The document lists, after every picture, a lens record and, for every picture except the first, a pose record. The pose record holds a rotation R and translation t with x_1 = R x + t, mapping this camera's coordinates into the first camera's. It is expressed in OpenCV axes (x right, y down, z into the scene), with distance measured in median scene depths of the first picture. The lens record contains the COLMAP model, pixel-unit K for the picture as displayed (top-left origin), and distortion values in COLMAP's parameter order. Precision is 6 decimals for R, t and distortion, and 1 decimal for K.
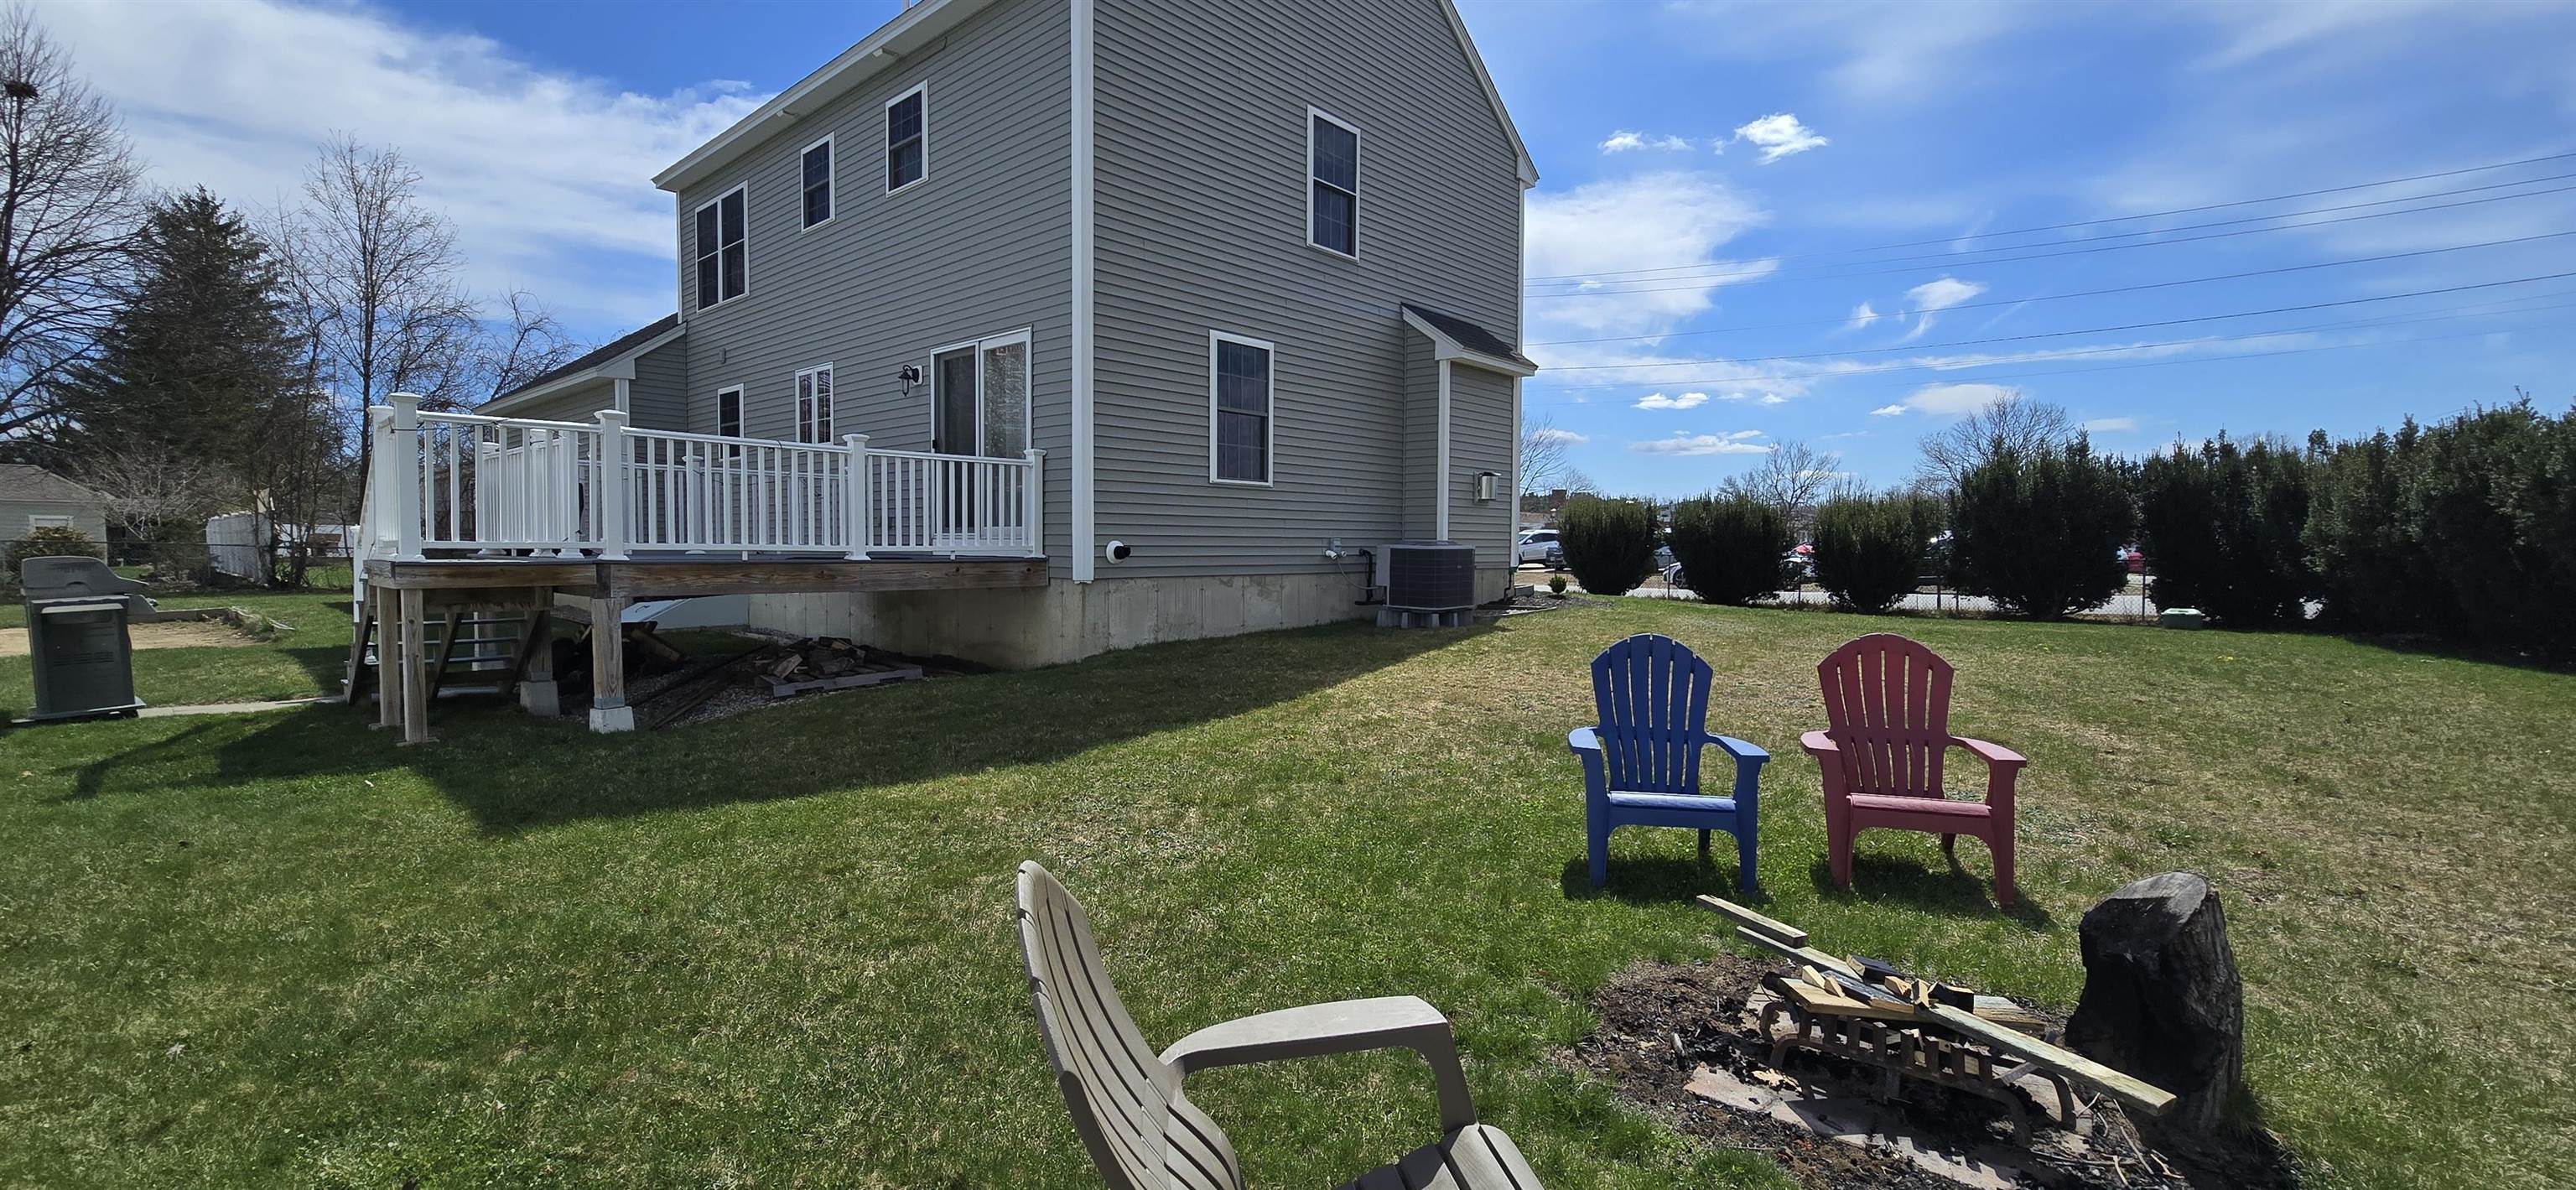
lens RADIAL K [[1054.0, 0, 1283.8], [0, 1054.0, 587.6], [0, 0, 1]] dist [-0.000671, 0.000905]
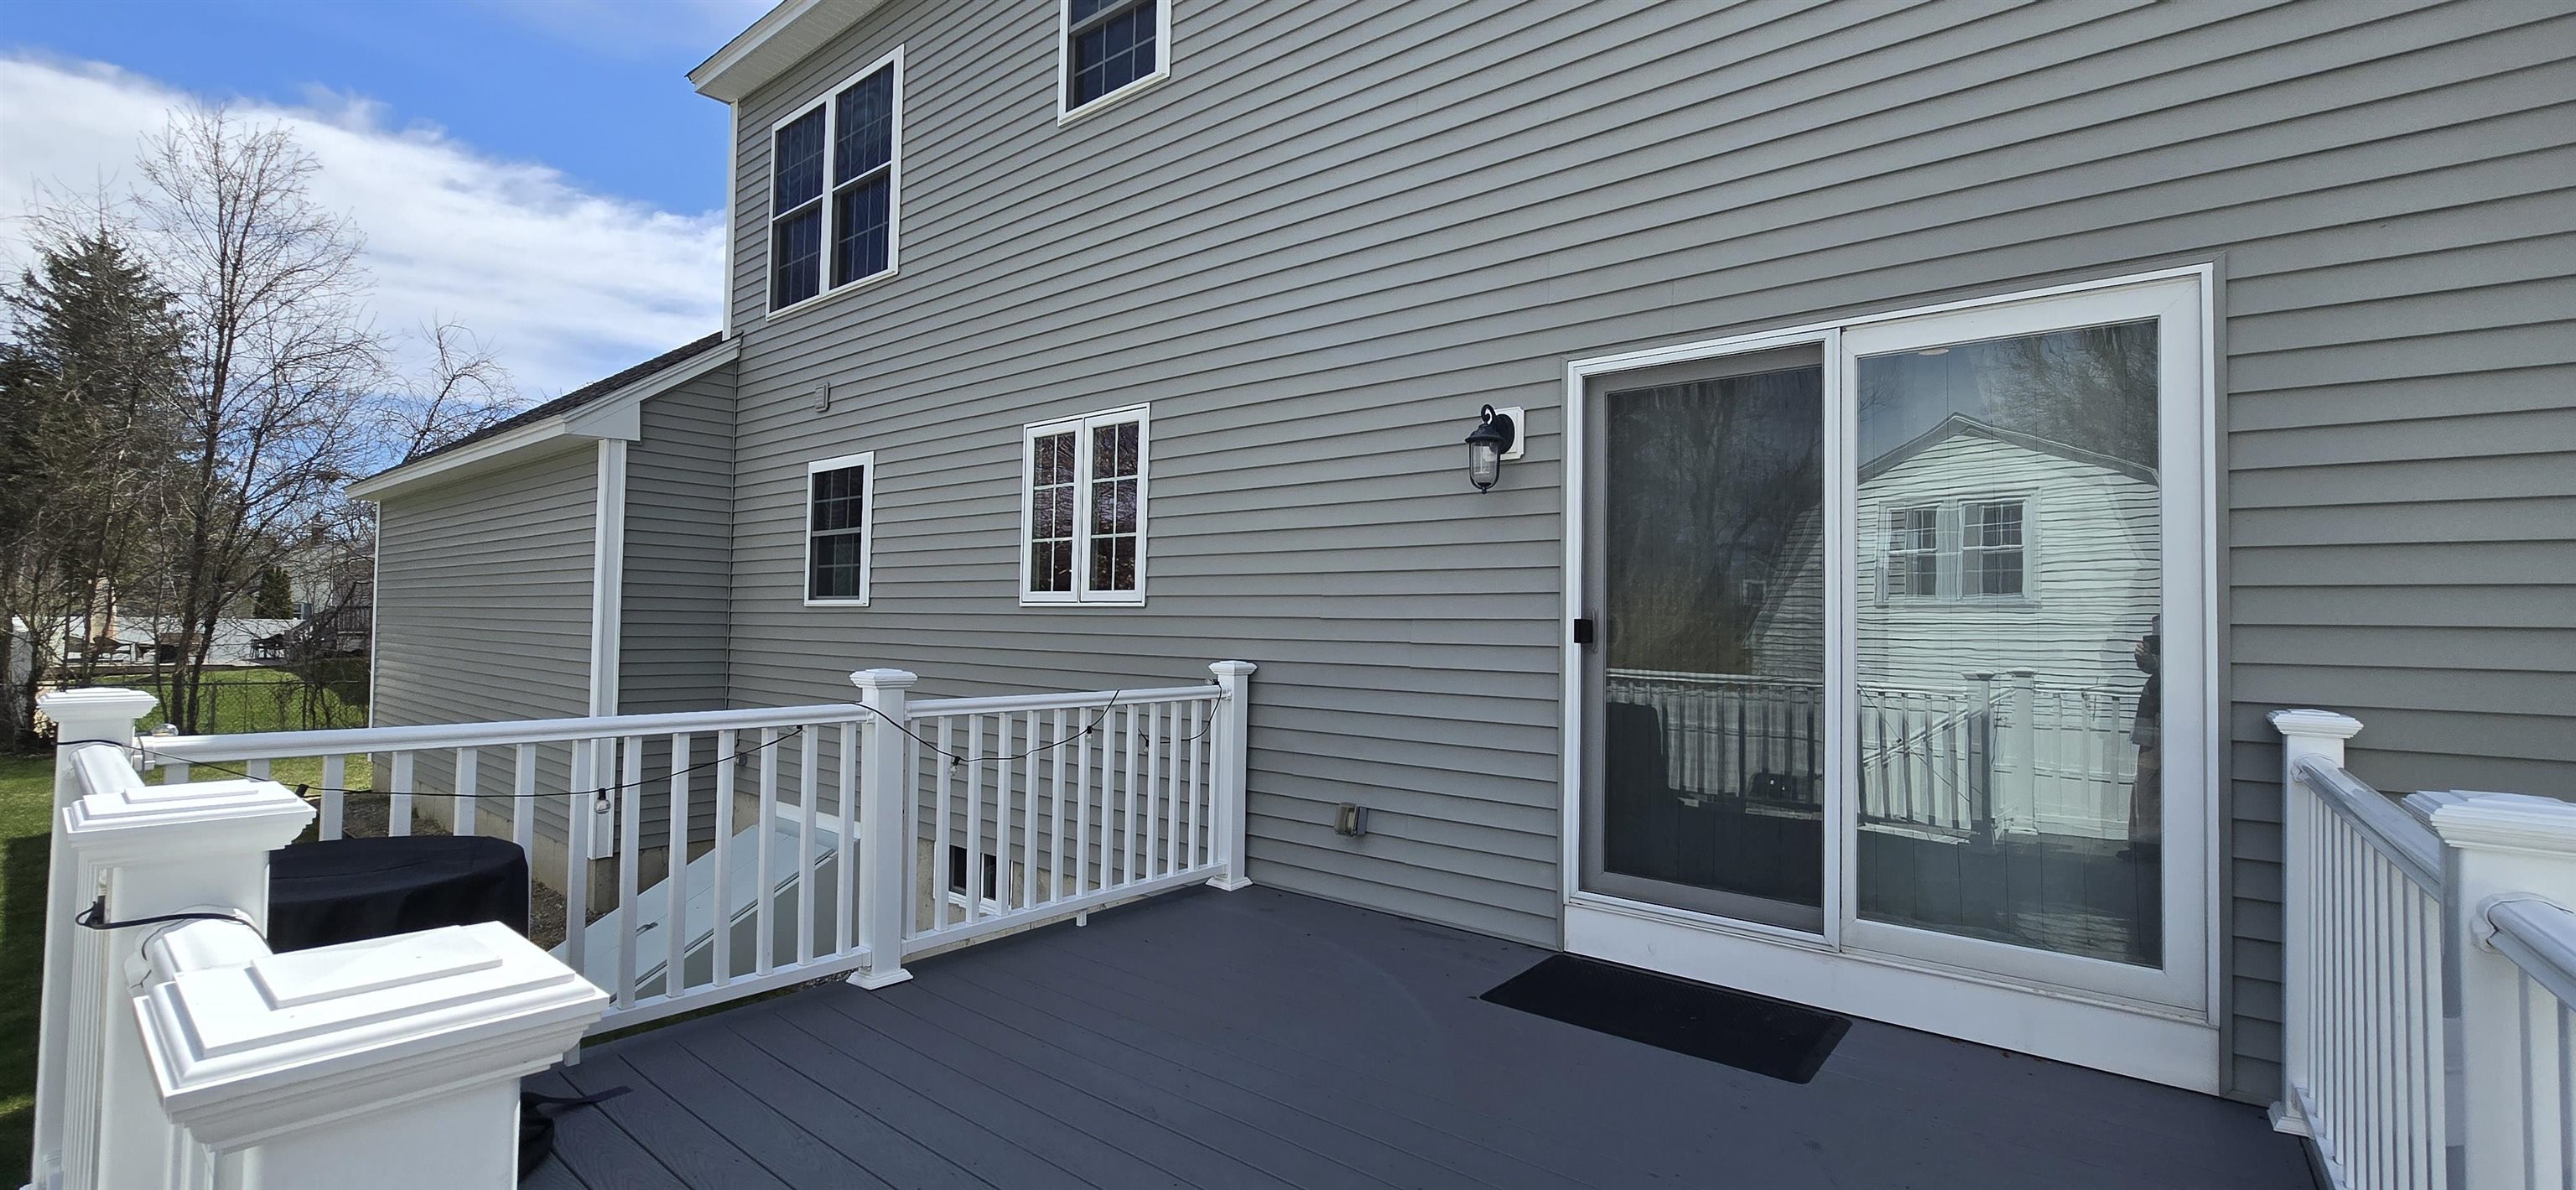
lens RADIAL K [[1054.0, 0, 1278.8], [0, 1054.0, 585.8], [0, 0, 1]] dist [-0.000671, 0.000905]
pose [[0.999196, 0.009686, 0.038903, -0.401498], [-0.006734, 0.997137, -0.075315, -0.112069], [-0.039521, 0.074992, 0.996401, 0.595385]]
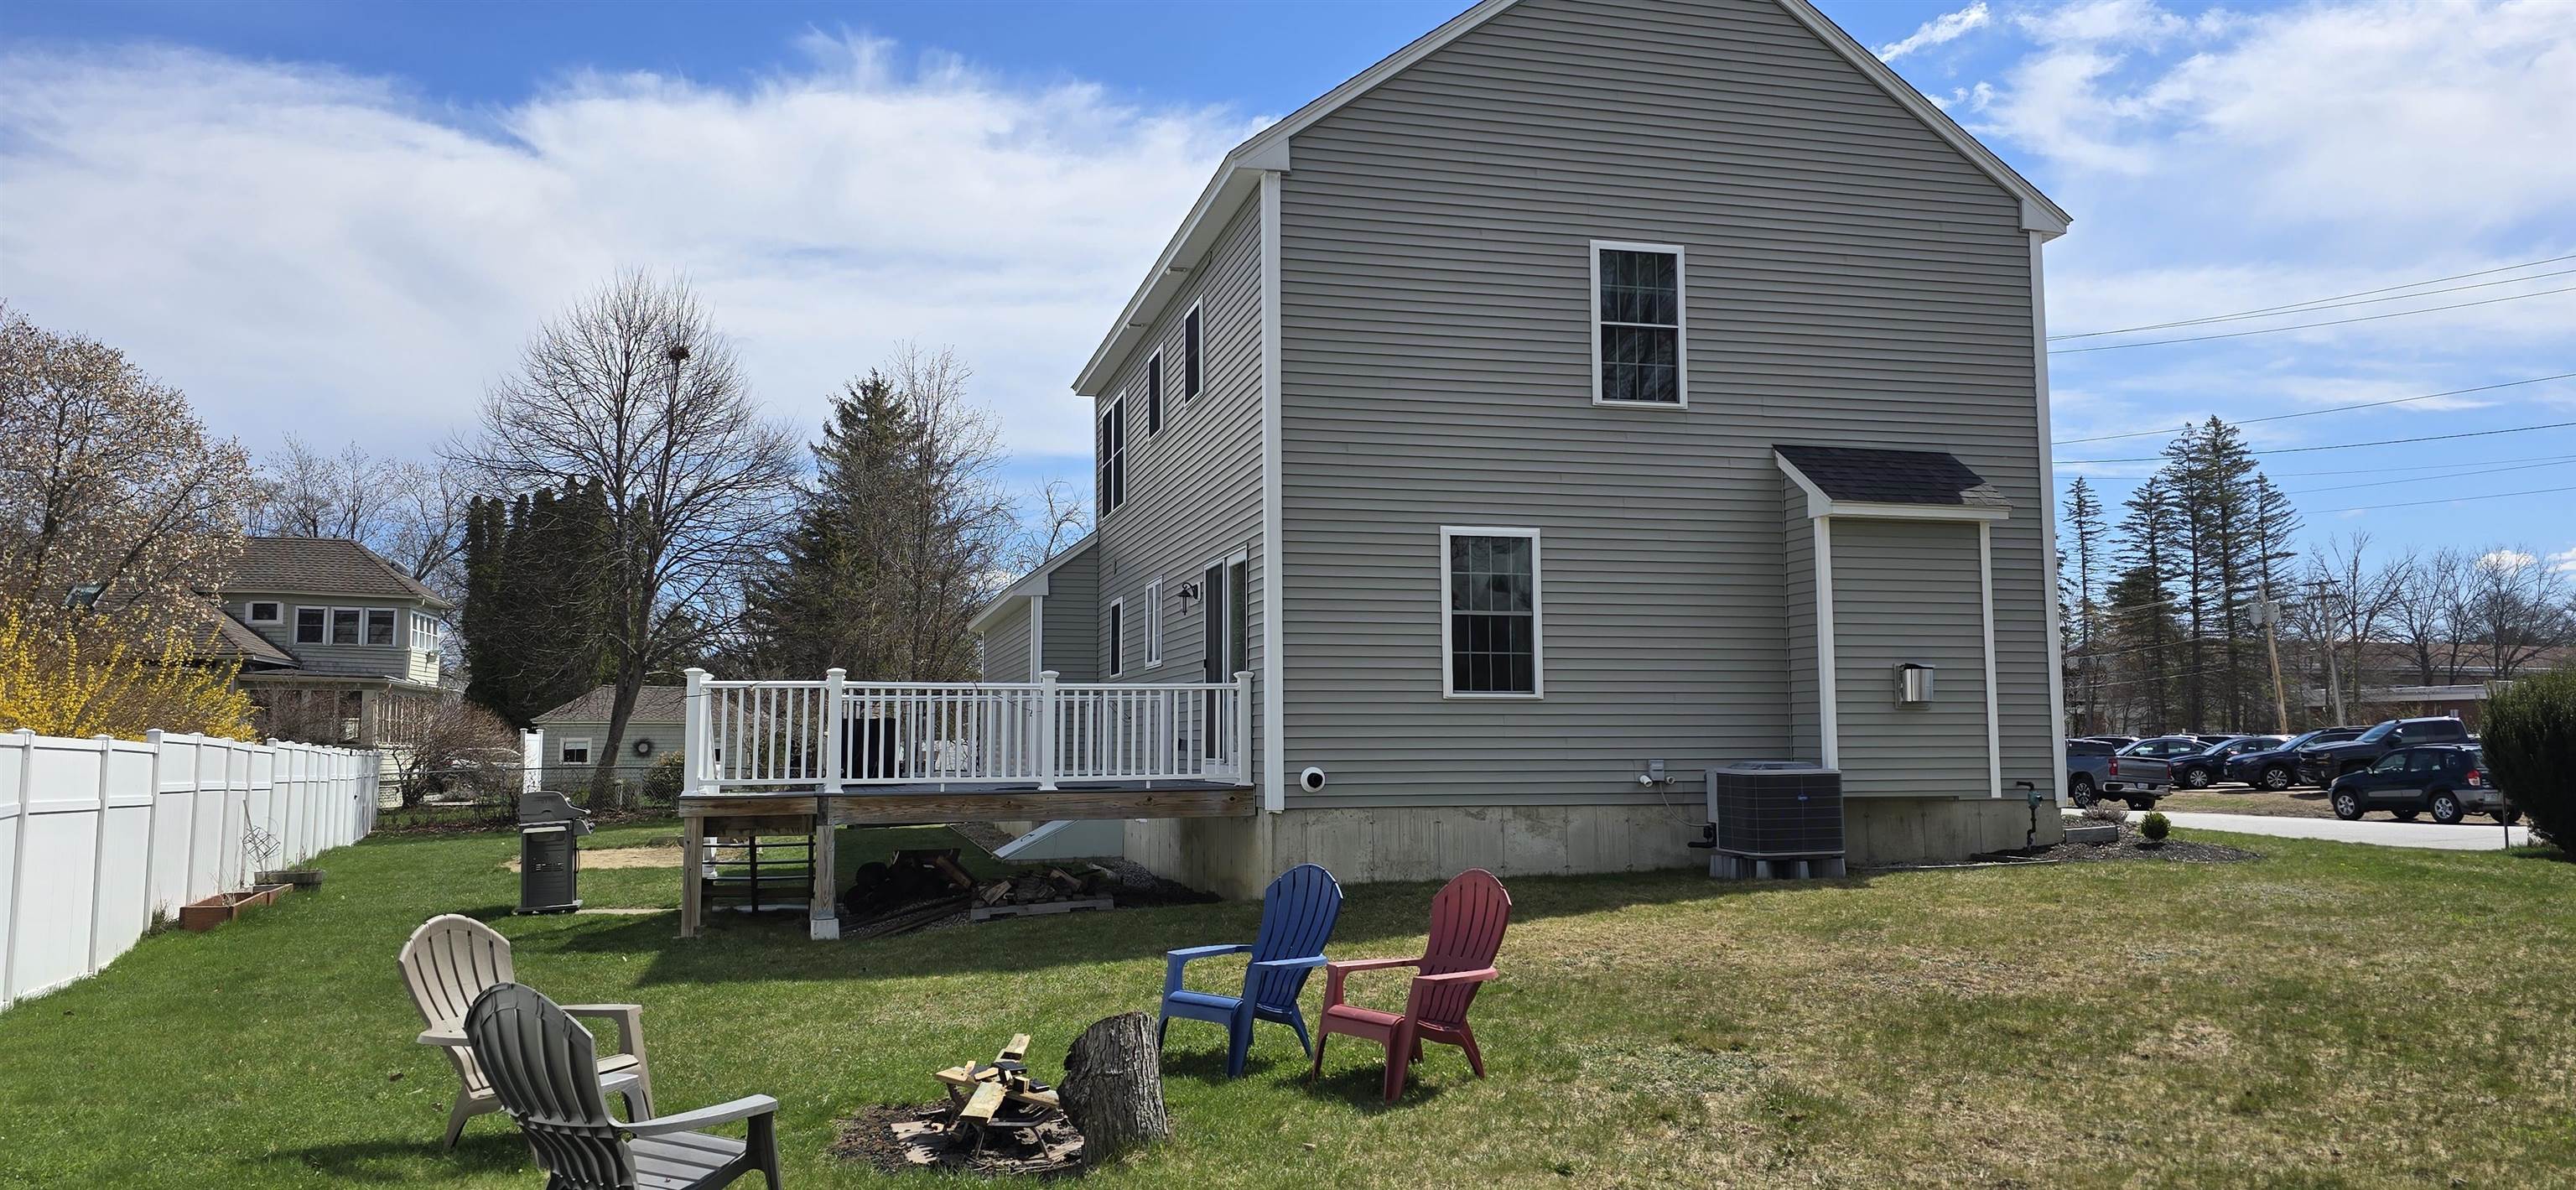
lens RADIAL K [[1725.0, 0, 1297.4], [0, 1725.0, 586.7], [0, 0, 1]] dist [0.085803, -0.003376]
pose [[0.840915, -0.062826, -0.537508, 0.519374], [-0.009470, 0.991378, -0.130691, -0.003119], [0.541084, 0.114990, 0.833070, -0.228581]]
